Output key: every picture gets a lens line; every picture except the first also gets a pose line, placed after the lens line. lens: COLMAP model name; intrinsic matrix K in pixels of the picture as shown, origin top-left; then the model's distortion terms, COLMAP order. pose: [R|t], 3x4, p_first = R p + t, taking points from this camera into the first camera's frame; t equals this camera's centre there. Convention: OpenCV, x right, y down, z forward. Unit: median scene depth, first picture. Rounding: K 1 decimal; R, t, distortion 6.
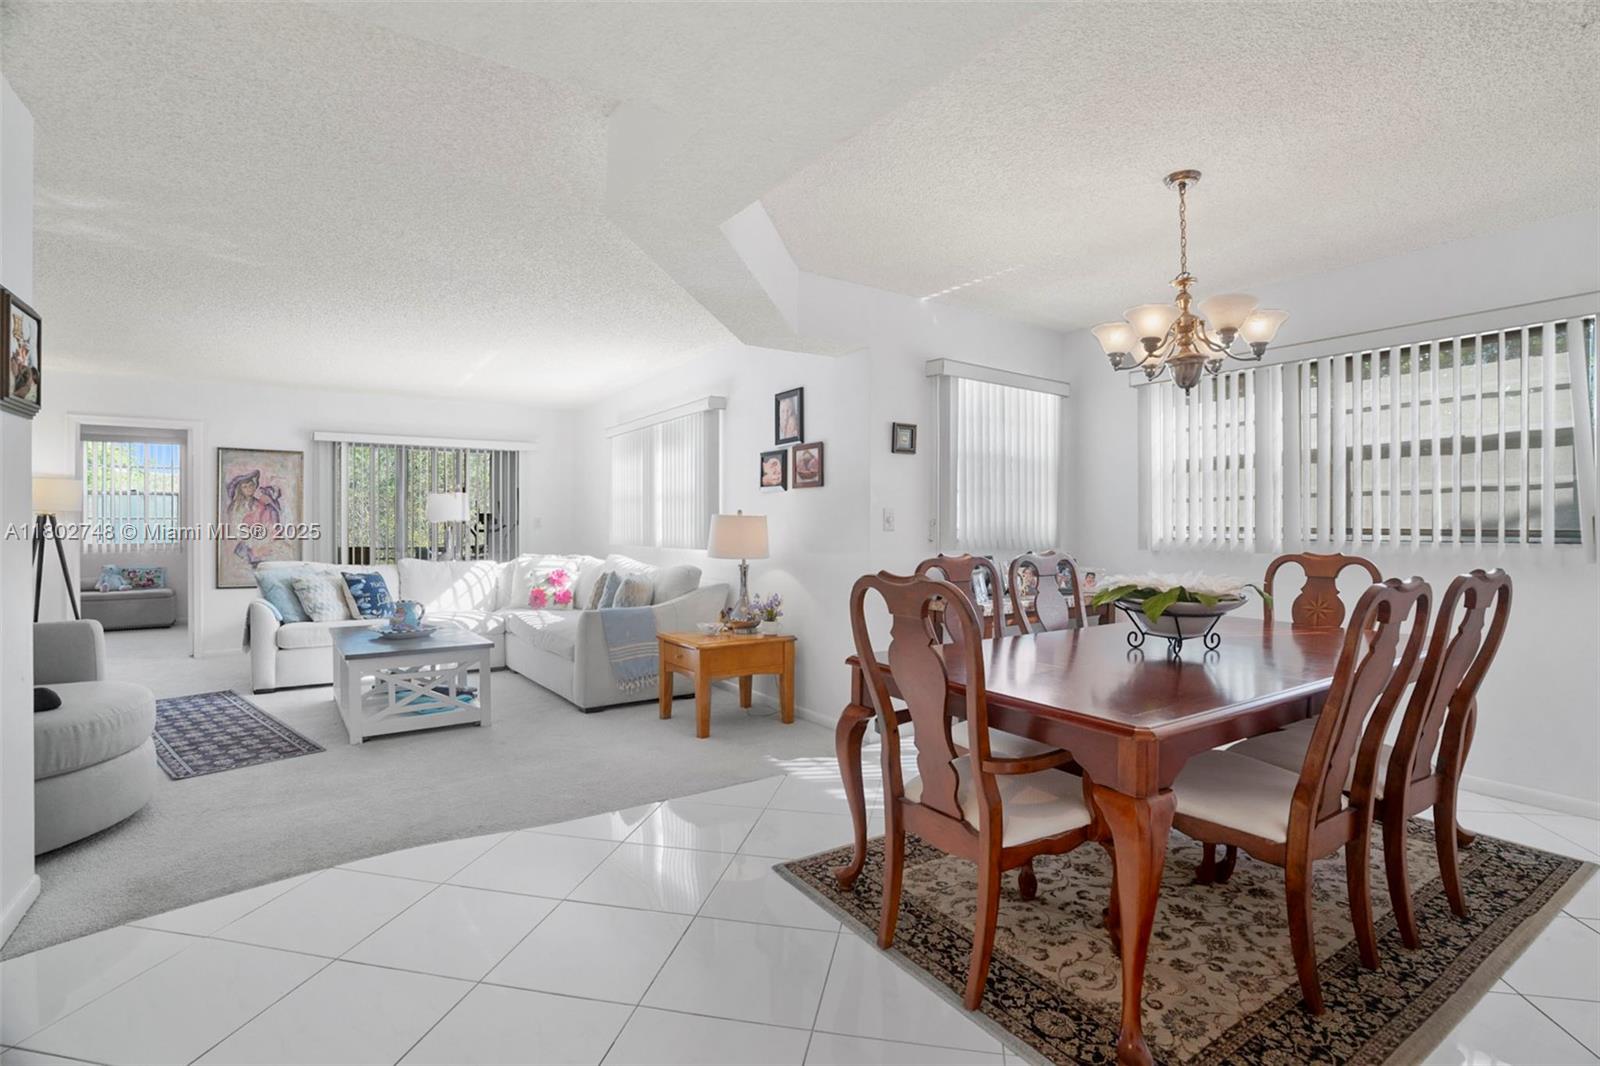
lens RADIAL K [[741.8, 0, 795.8], [0, 741.8, 531.4], [0, 0, 1]] dist [-0.058146, 0.019338]
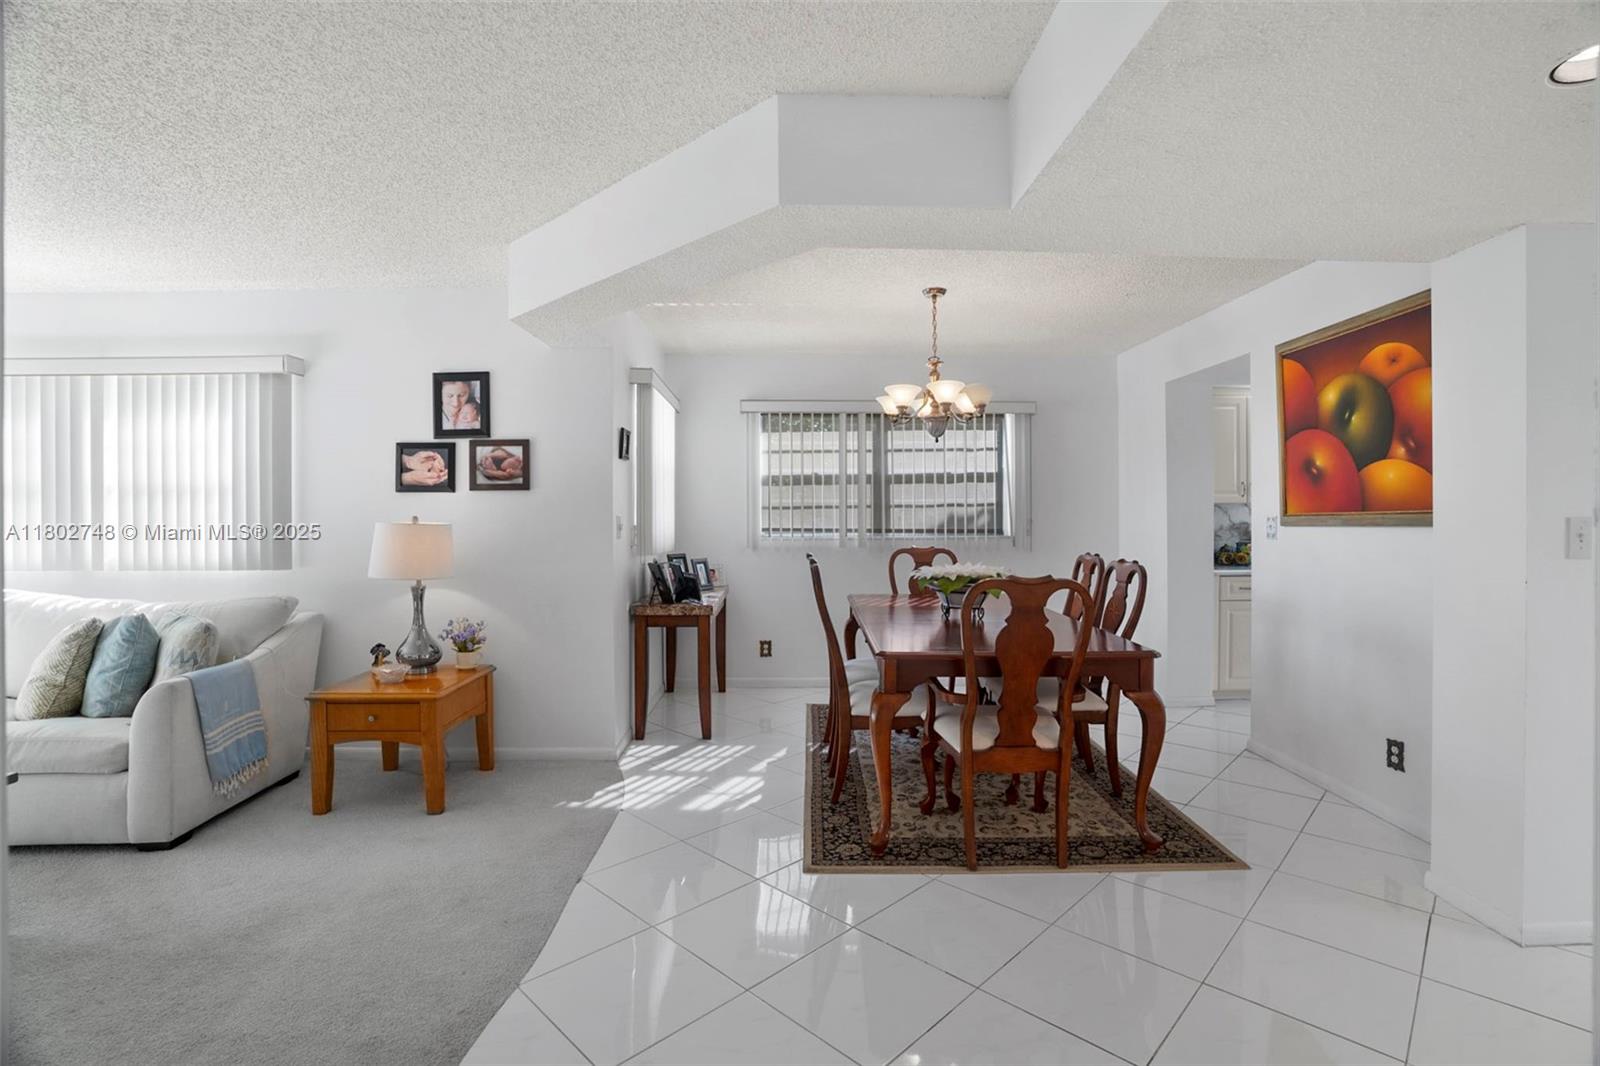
lens RADIAL K [[741.8, 0, 793.6], [0, 741.8, 521.1], [0, 0, 1]] dist [-0.058146, 0.019338]
pose [[0.558835, -0.008408, 0.829236, -0.421863], [0.013137, 0.999913, 0.001286, -0.017148], [-0.829175, 0.010175, 0.558897, 0.204992]]
